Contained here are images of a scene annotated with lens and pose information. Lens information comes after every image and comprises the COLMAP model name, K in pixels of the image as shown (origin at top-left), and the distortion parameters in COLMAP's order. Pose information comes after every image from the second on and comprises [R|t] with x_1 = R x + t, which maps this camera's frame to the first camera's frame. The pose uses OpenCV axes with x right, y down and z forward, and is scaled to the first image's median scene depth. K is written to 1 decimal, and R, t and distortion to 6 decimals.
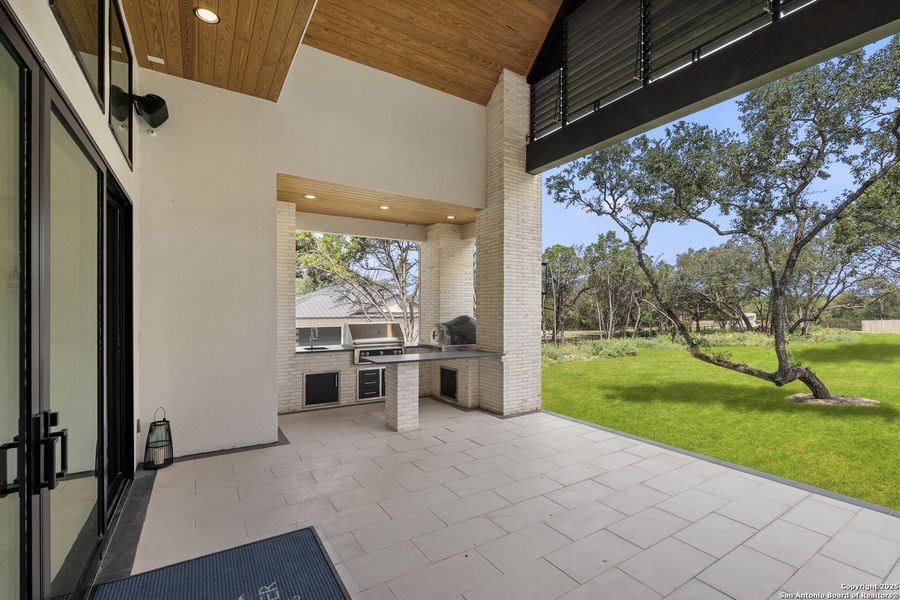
lens RADIAL K [[394.0, 0, 450.8], [0, 394.0, 309.7], [0, 0, 1]] dist [-0.000212, -0.000074]
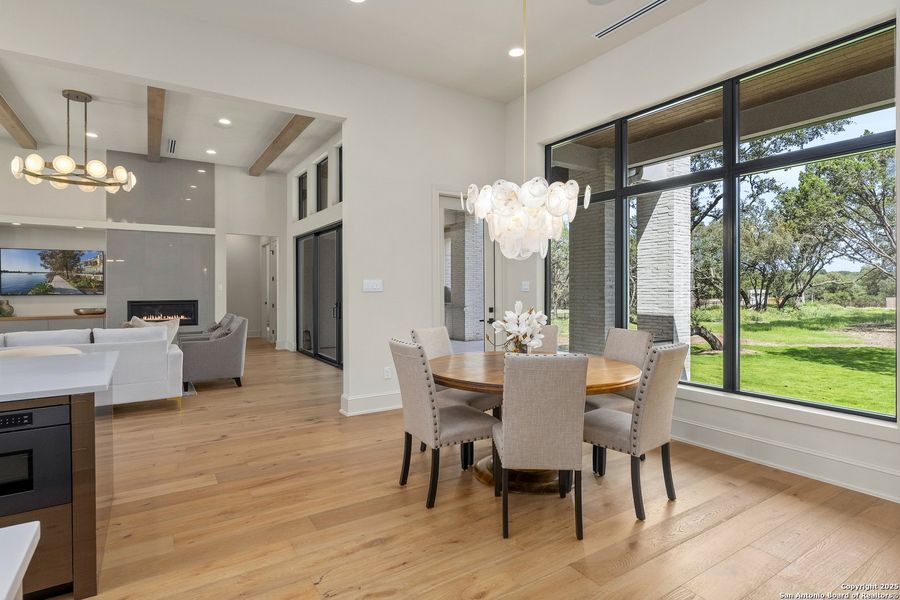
lens RADIAL K [[459.5, 0, 450.1], [0, 459.5, 290.8], [0, 0, 1]] dist [-0.001007, -0.000113]
pose [[0.999938, -0.001744, 0.011007, 0.030303], [0.001656, 0.999967, 0.008006, 0.015930], [-0.011020, -0.007987, 0.999907, -0.802029]]
